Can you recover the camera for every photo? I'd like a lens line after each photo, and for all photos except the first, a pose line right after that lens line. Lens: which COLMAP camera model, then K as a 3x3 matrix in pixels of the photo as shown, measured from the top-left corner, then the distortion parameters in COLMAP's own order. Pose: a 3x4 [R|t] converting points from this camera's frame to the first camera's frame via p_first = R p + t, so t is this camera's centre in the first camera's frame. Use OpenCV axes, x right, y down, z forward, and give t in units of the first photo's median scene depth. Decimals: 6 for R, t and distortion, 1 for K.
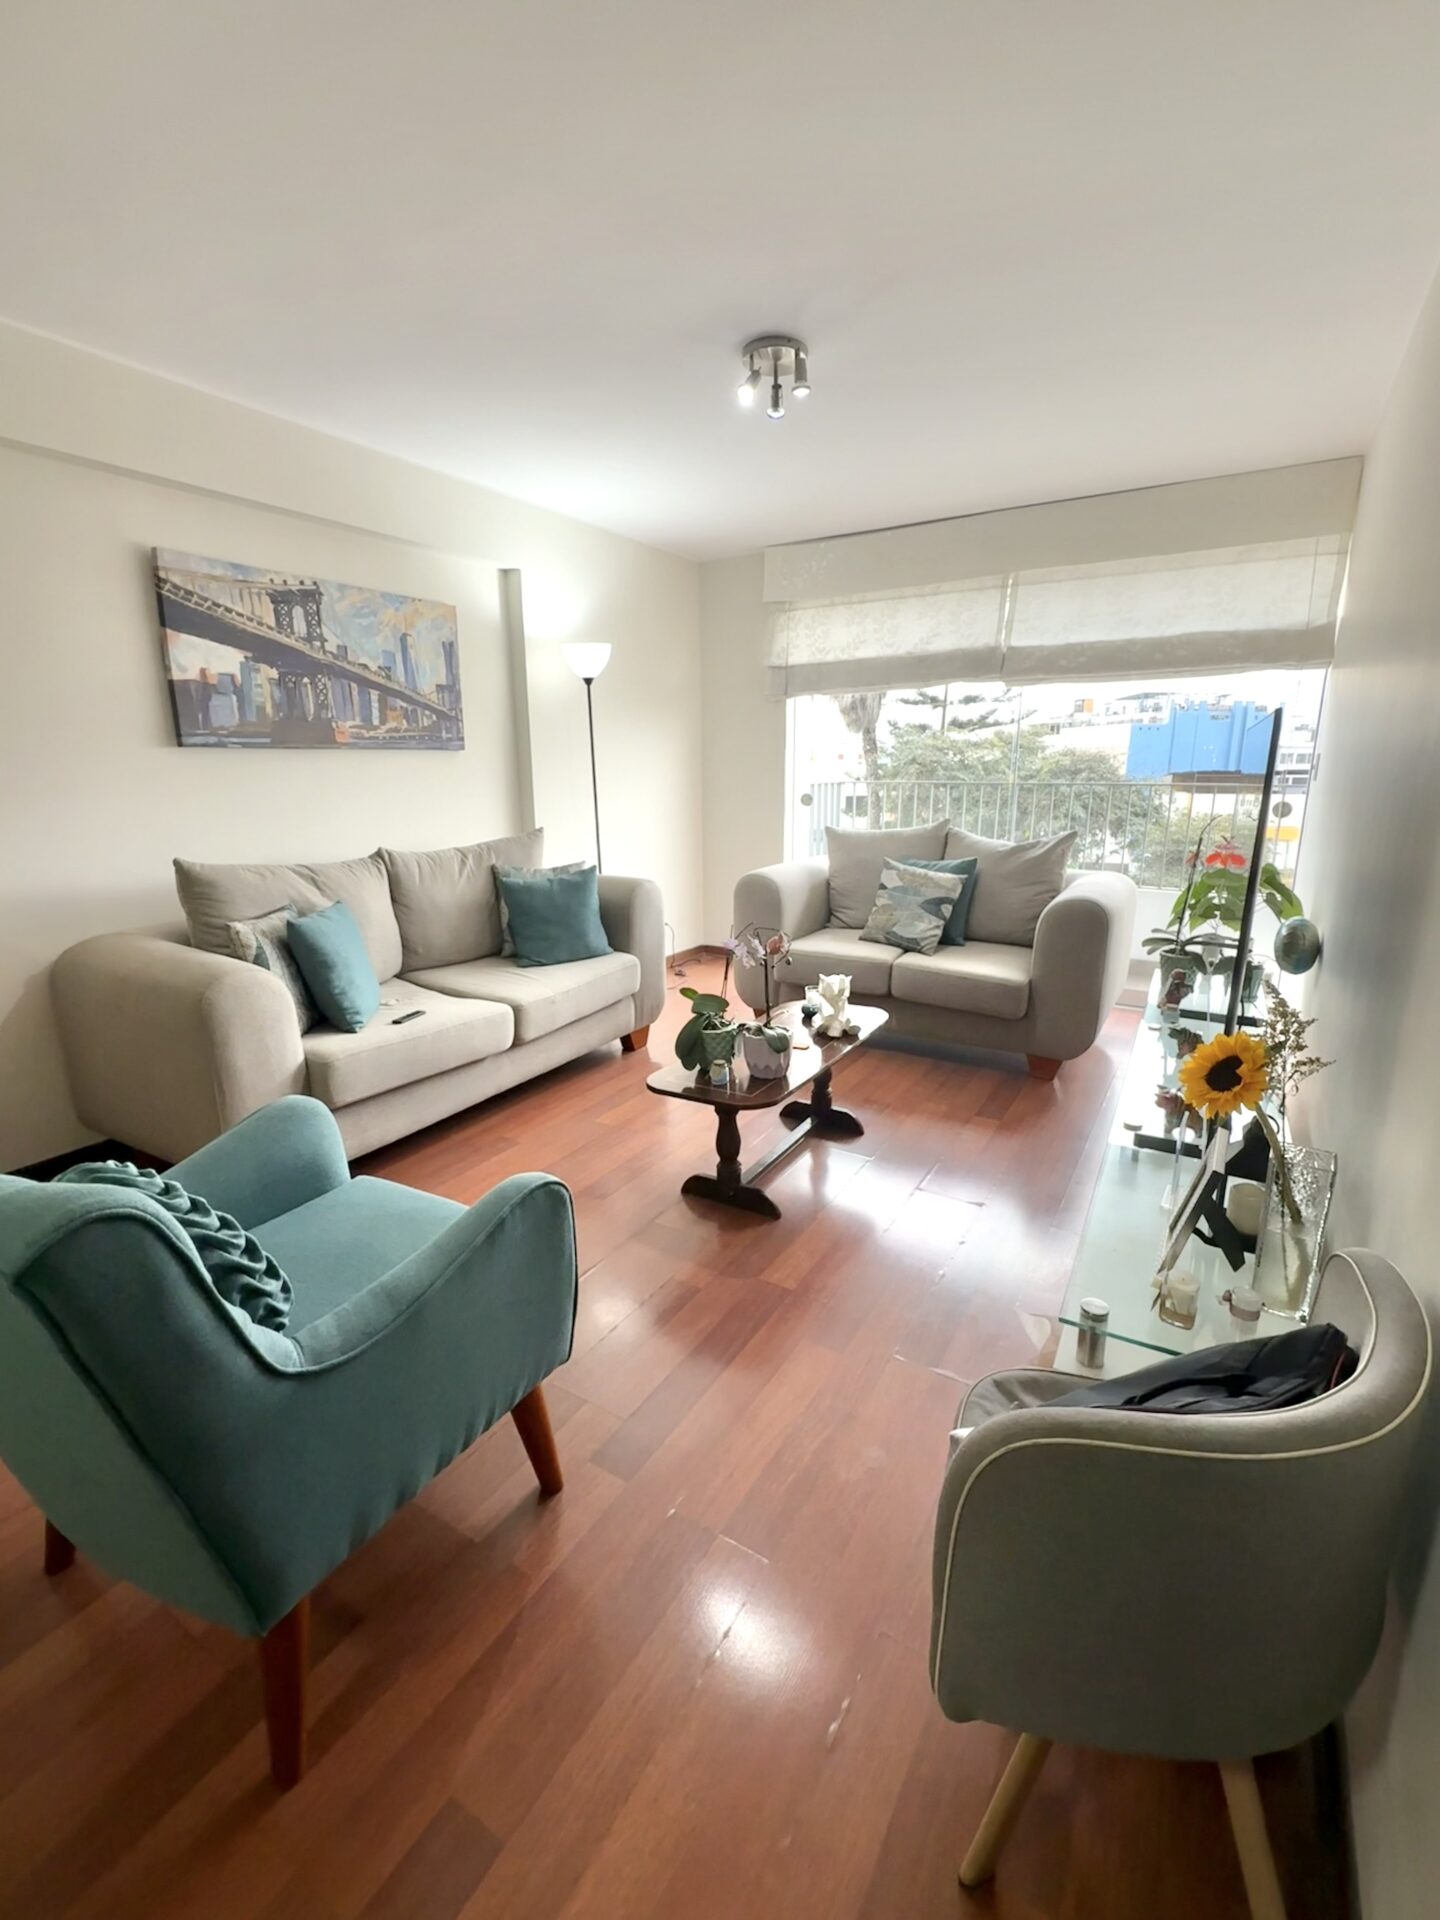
lens RADIAL K [[840.6, 0, 722.3], [0, 840.6, 964.1], [0, 0, 1]] dist [0.001771, 0.000213]
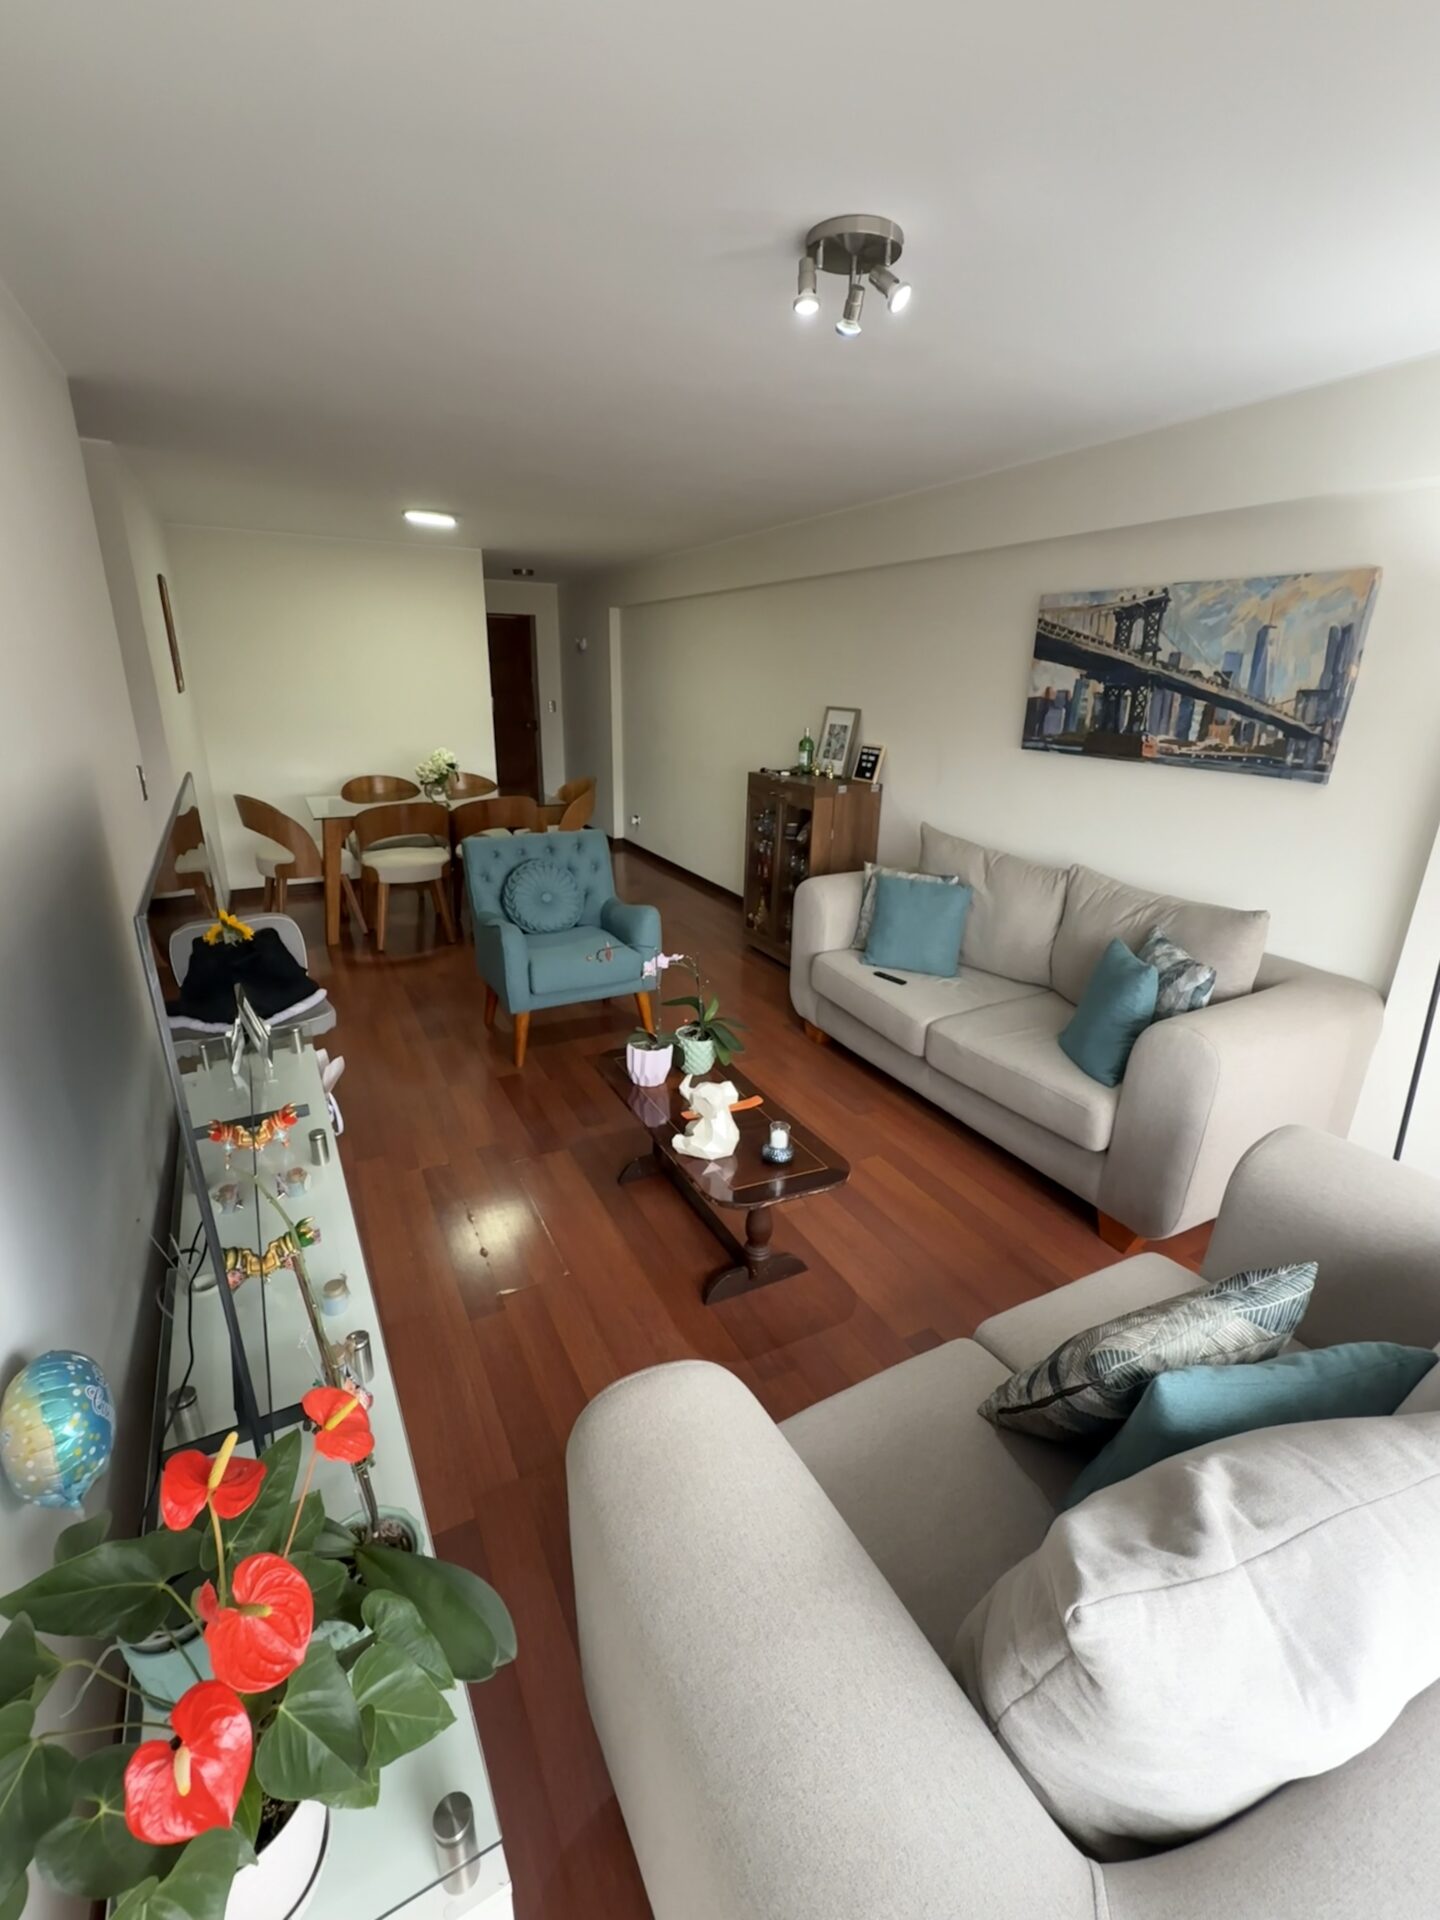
lens RADIAL K [[840.6, 0, 721.3], [0, 840.6, 963.4], [0, 0, 1]] dist [0.001771, 0.000213]
pose [[-0.516134, 0.282173, -0.808693, 0.642520], [-0.213695, 0.871892, 0.440612, -0.384236], [0.829422, 0.400228, -0.389714, 1.088592]]
